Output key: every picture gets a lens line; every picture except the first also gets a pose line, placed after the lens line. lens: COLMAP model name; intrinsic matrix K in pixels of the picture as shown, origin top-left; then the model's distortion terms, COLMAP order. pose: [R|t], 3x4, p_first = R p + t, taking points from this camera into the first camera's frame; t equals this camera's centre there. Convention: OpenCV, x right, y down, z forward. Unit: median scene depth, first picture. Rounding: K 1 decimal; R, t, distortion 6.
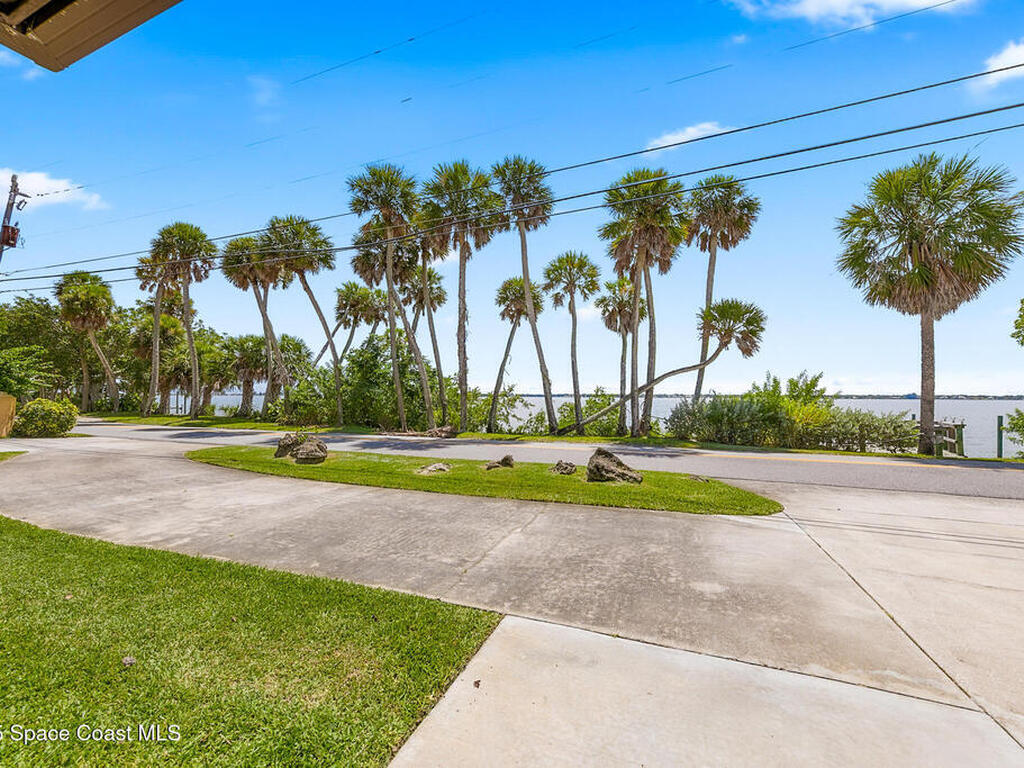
lens RADIAL K [[407.3, 0, 512.0], [0, 407.3, 384.0], [0, 0, 1]] dist [-0.000657, 0.000173]
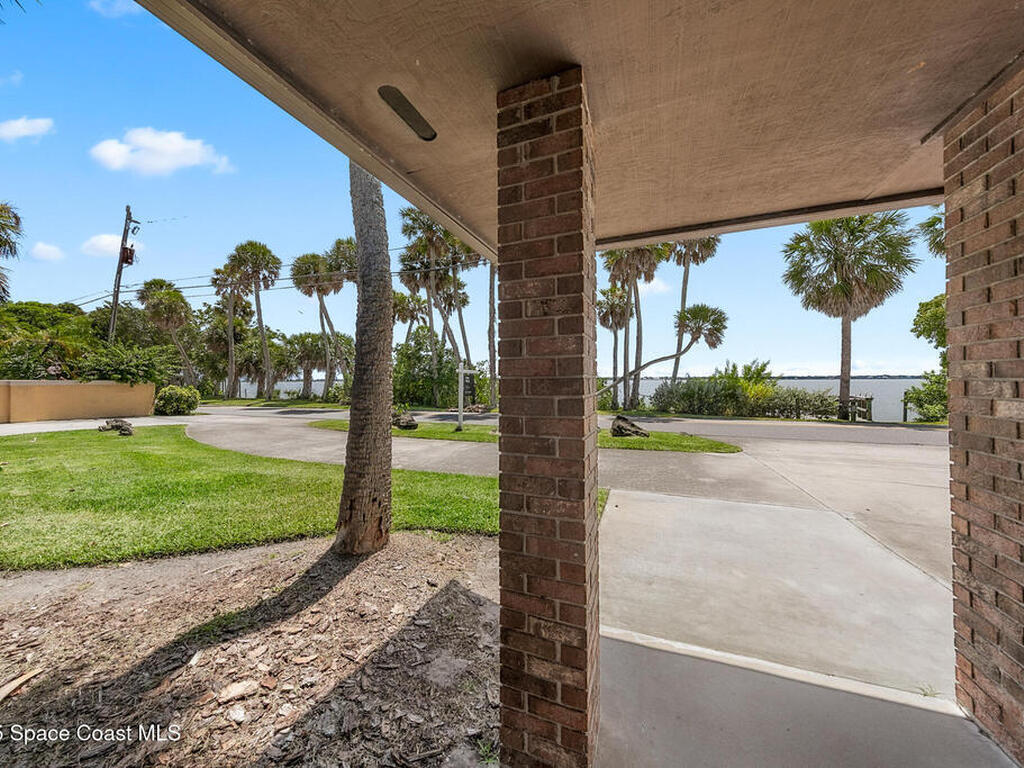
lens RADIAL K [[349.0, 0, 511.6], [0, 349.0, 381.7], [0, 0, 1]] dist [0.001122, -0.000033]
pose [[0.999829, -0.009993, 0.015566, -0.080911], [0.009448, 0.999353, 0.034708, -0.004114], [-0.015902, -0.034555, 0.999276, -0.106664]]
